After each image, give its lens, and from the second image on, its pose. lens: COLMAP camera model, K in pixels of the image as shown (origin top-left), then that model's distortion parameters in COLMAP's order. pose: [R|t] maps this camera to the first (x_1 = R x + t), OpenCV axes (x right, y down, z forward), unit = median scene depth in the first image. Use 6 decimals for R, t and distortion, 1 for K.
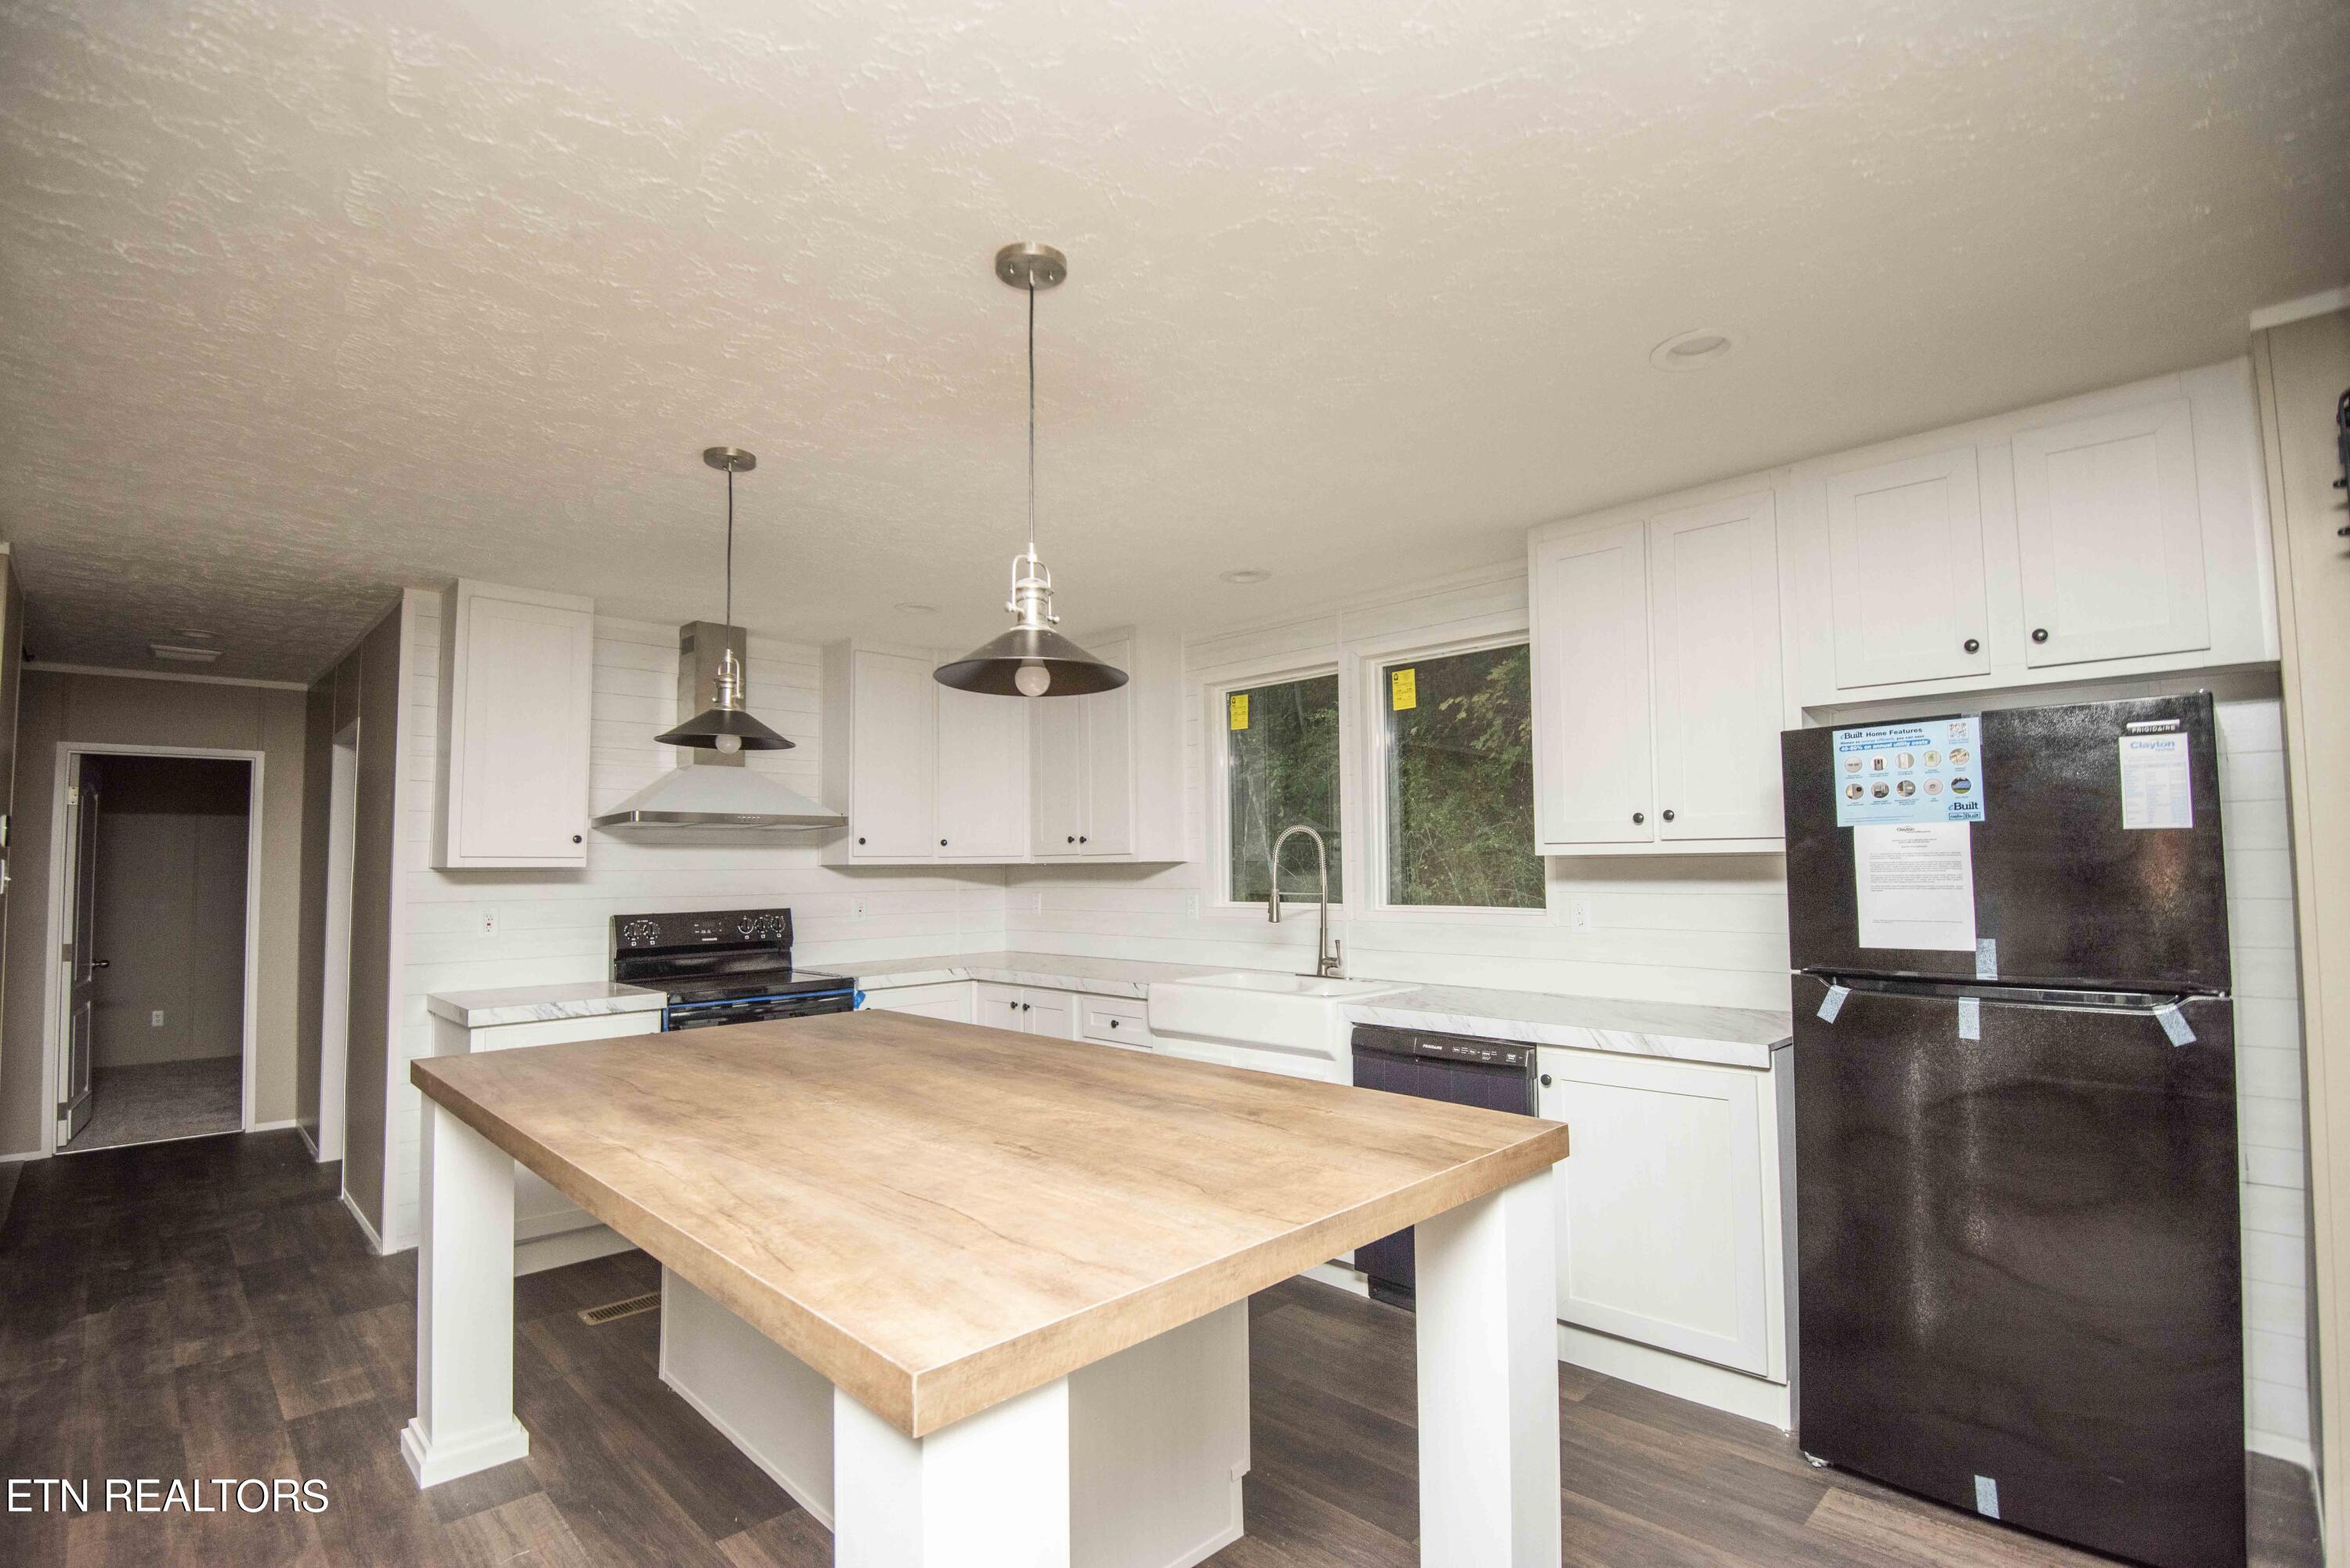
lens RADIAL K [[1080.9, 0, 1164.8], [0, 1080.9, 799.2], [0, 0, 1]] dist [-0.026662, -0.006062]
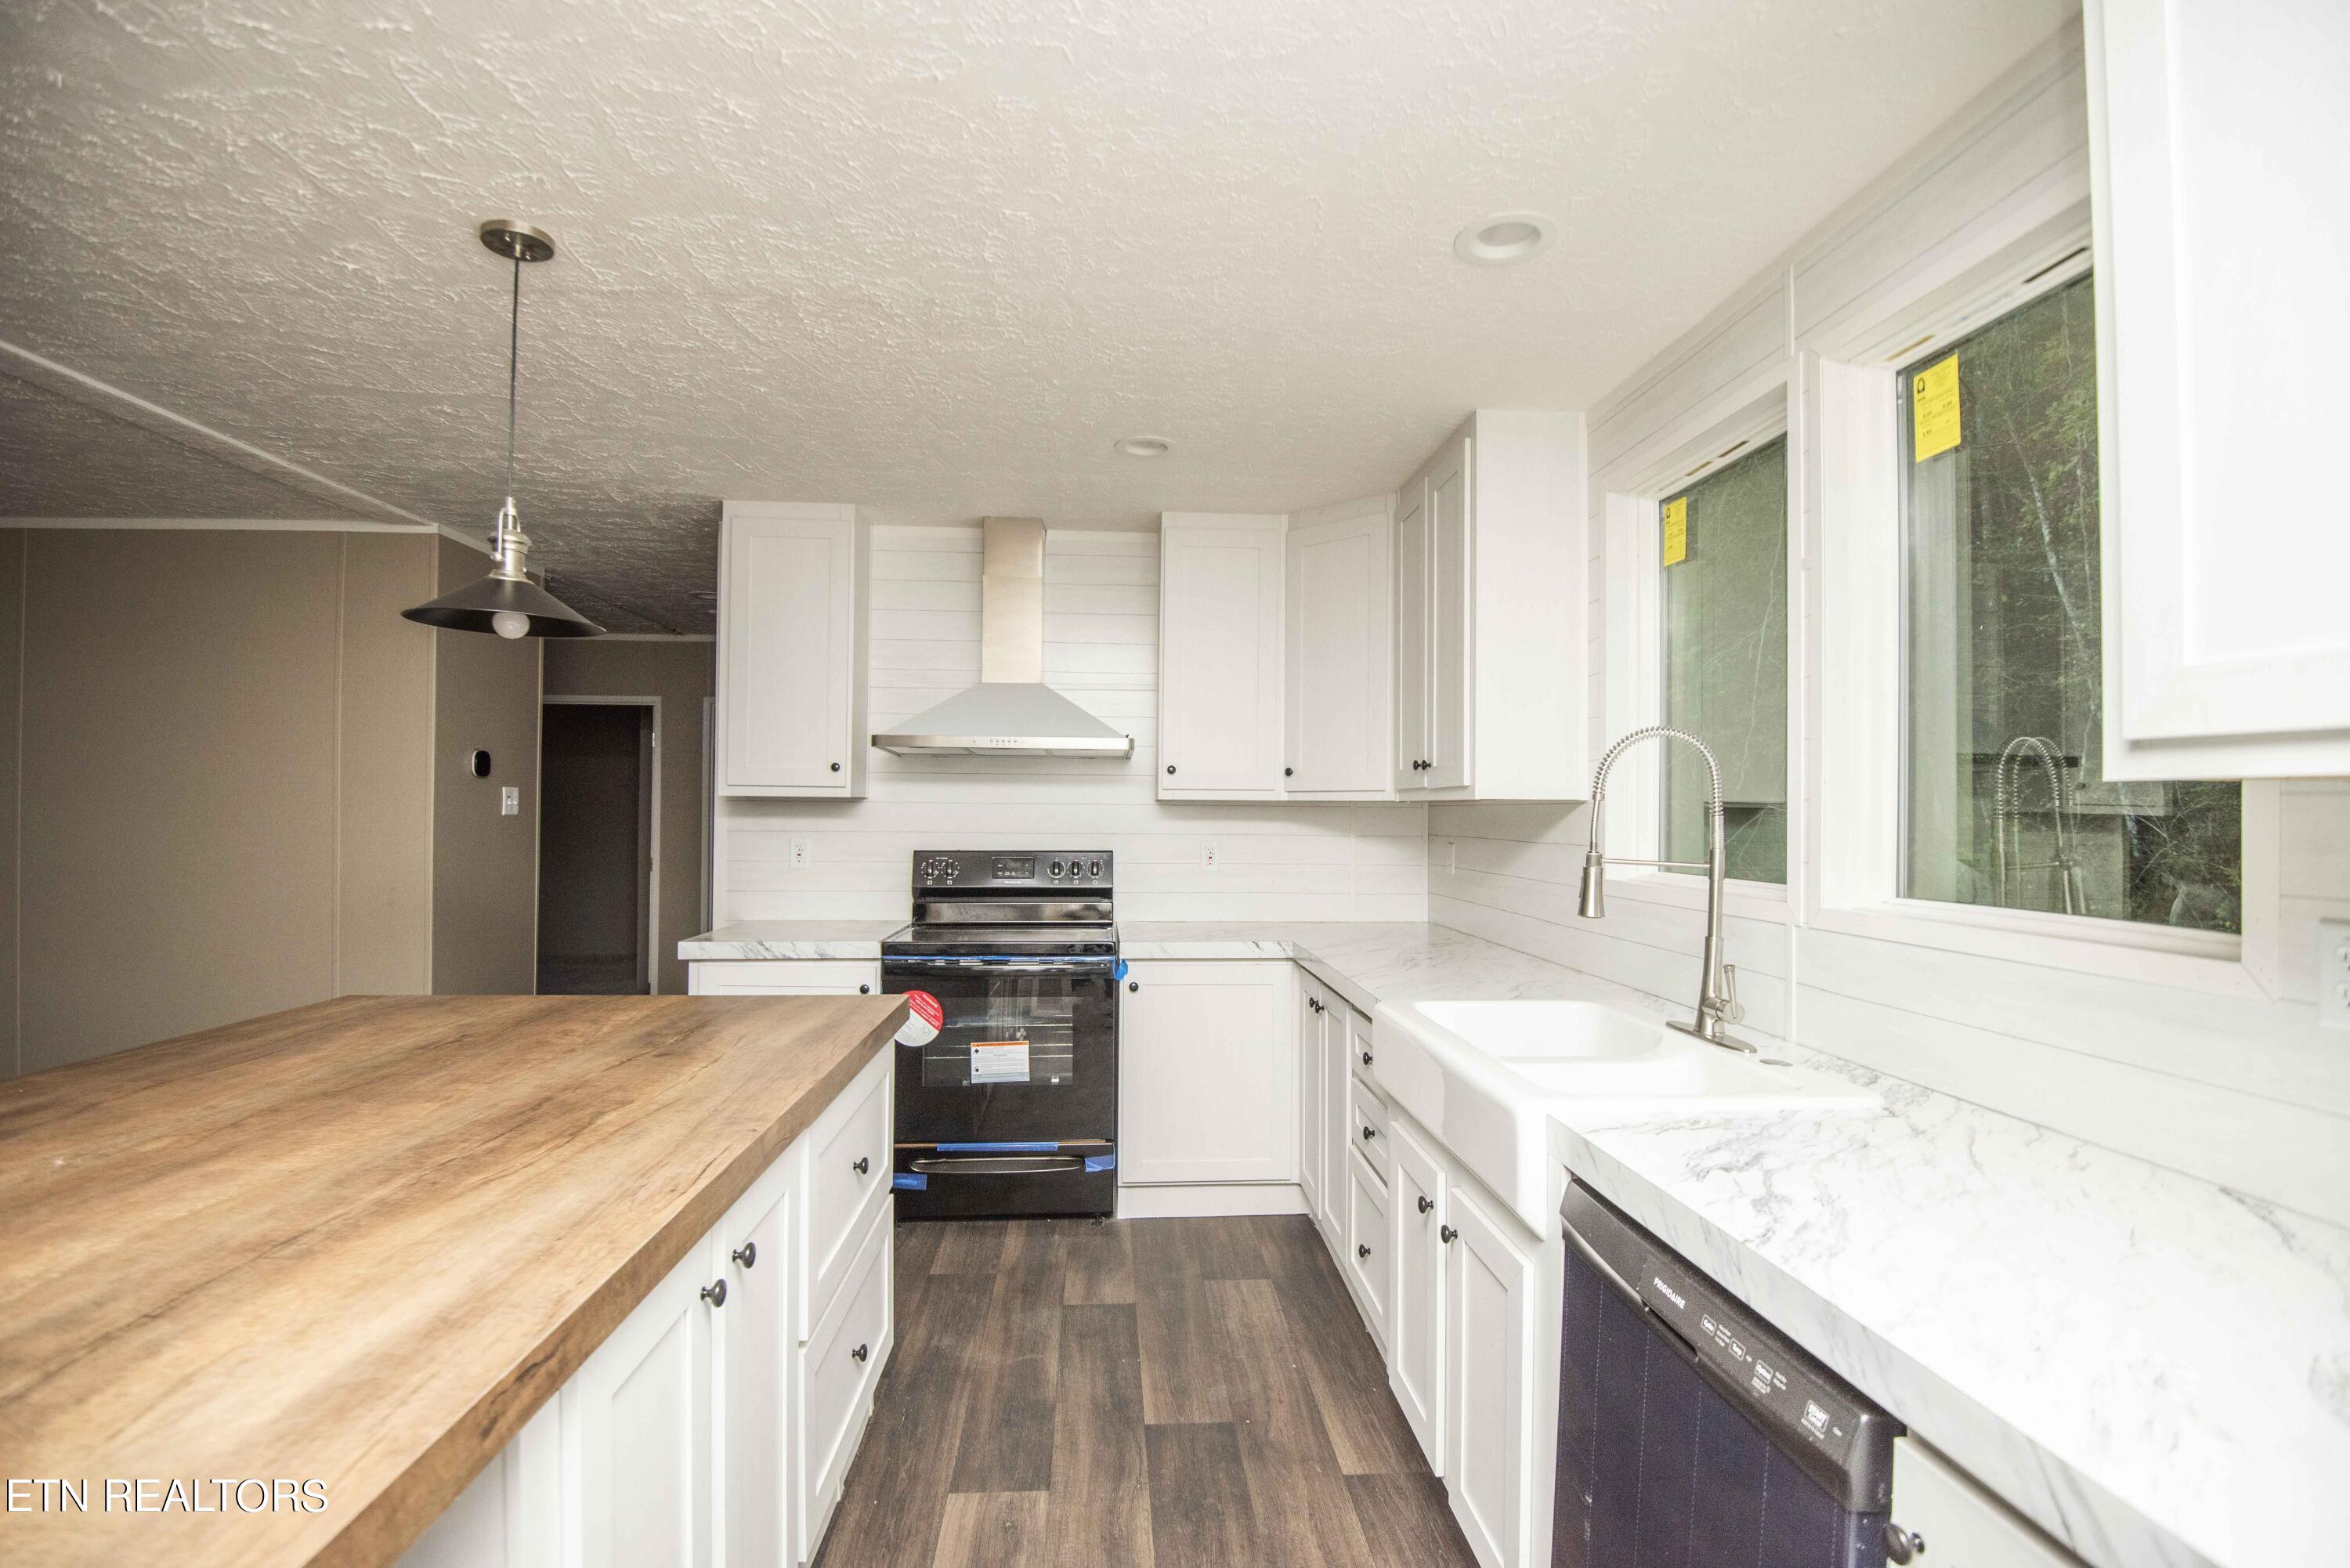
lens RADIAL K [[1080.9, 0, 1164.8], [0, 1080.9, 799.2], [0, 0, 1]] dist [-0.026662, -0.006062]
pose [[0.752003, 0.012482, -0.659041, 0.296074], [0.021240, 0.998843, 0.043154, 0.033575], [0.658817, -0.046450, 0.750868, 0.509375]]
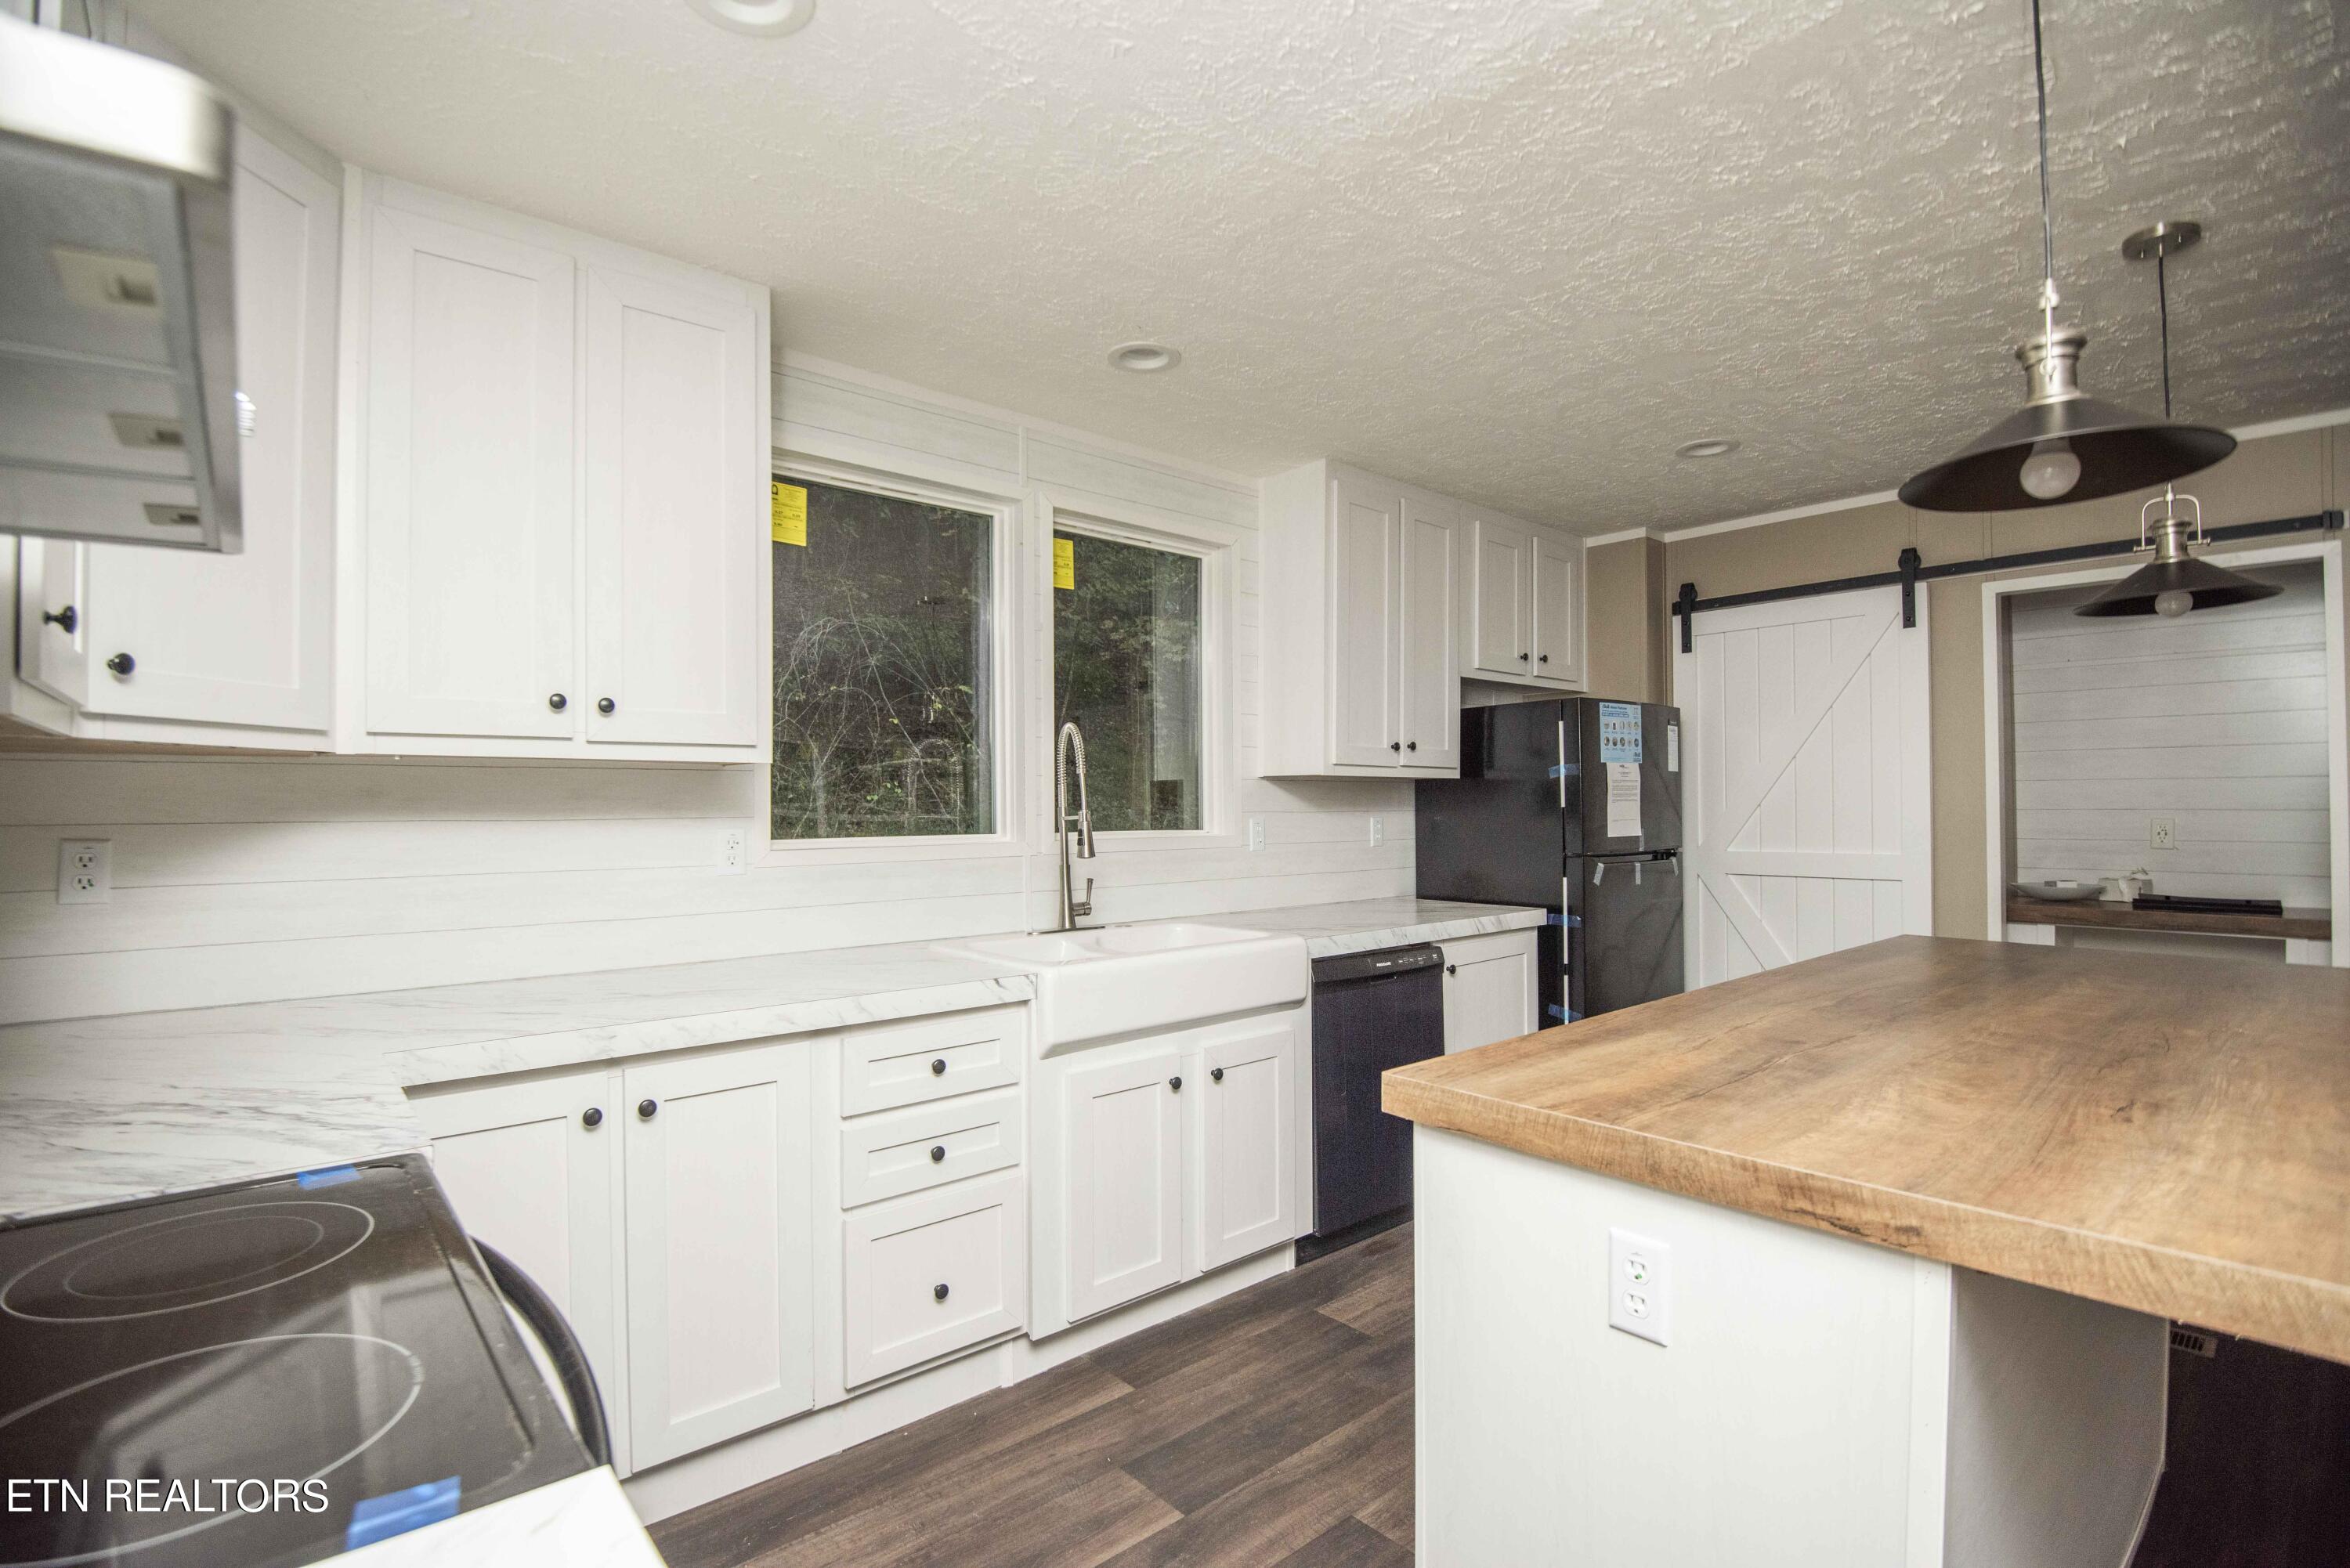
lens RADIAL K [[1091.8, 0, 1192.1], [0, 1091.8, 799.9], [0, 0, 1]] dist [0.000847, -0.000110]
pose [[0.058410, 0.016680, 0.998153, -0.632539], [-0.057465, 0.998259, -0.013319, 0.085256], [-0.996637, -0.056581, 0.059267, 0.929961]]
